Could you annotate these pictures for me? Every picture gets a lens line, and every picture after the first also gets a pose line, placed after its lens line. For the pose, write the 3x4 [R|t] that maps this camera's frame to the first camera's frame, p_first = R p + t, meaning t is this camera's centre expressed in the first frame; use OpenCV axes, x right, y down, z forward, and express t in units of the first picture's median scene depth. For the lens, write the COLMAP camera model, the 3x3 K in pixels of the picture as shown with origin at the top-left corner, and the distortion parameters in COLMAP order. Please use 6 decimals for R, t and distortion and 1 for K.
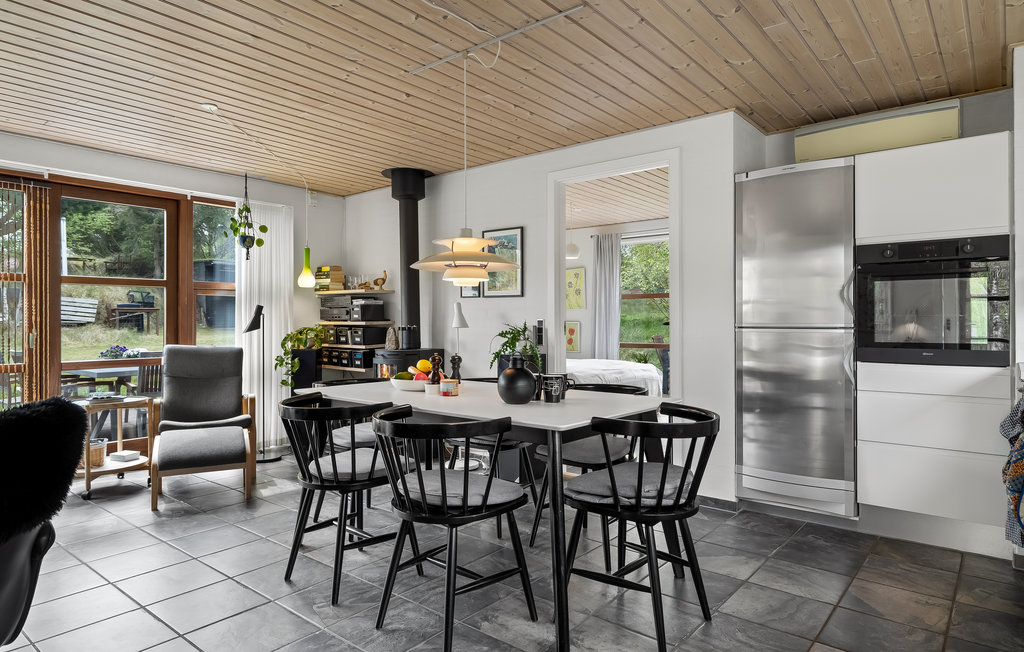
lens RADIAL K [[612.4, 0, 507.3], [0, 612.4, 324.1], [0, 0, 1]] dist [0.010451, 0.001421]
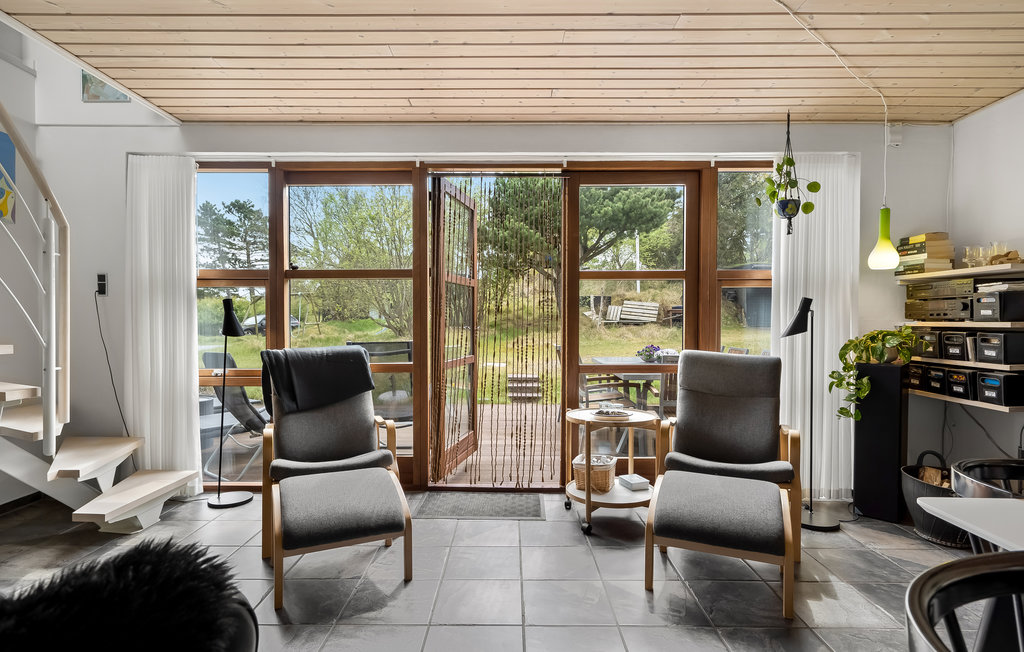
lens RADIAL K [[521.9, 0, 507.9], [0, 521.9, 326.6], [0, 0, 1]] dist [0.005953, 0.000417]
pose [[0.629221, 0.010211, -0.777160, -0.148138], [-0.005881, 0.999948, 0.008376, -0.001128], [0.777204, -0.000700, 0.629248, 0.346009]]
